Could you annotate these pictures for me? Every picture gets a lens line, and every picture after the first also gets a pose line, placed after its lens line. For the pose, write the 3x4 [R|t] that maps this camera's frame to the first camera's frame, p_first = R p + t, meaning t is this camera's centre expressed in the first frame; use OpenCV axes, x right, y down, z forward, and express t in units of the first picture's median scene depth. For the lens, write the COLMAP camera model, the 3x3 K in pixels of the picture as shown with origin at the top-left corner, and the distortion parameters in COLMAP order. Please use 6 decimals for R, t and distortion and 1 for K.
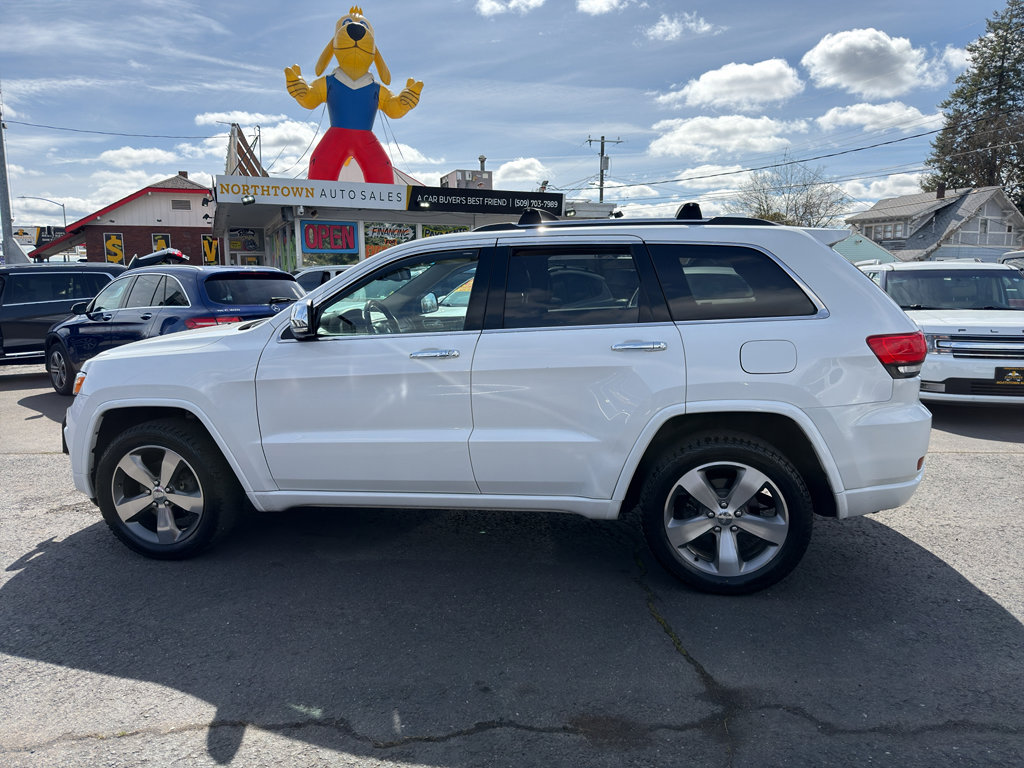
lens RADIAL K [[792.3, 0, 489.9], [0, 792.3, 378.1], [0, 0, 1]] dist [0.021210, -0.048784]
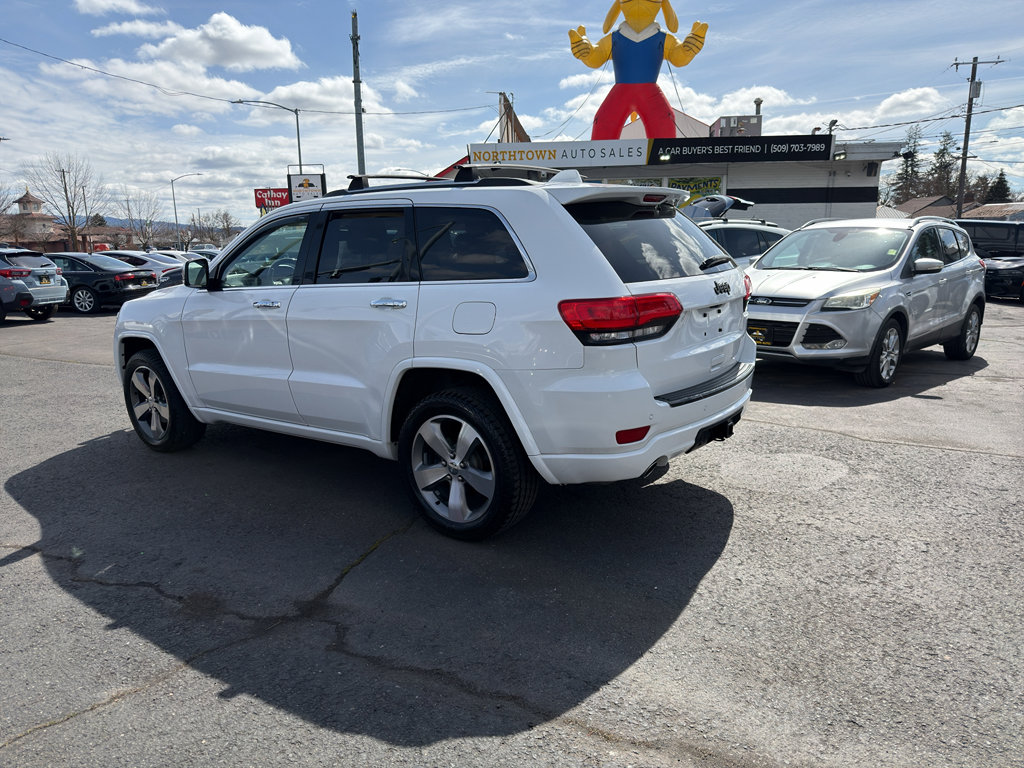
lens RADIAL K [[769.3, 0, 463.1], [0, 769.3, 390.0], [0, 0, 1]] dist [0.050530, -0.084238]
pose [[0.872026, 0.081693, -0.482594, 0.144408], [-0.044818, 0.995158, 0.087475, -0.003608], [0.487404, -0.054652, 0.871465, 0.019016]]
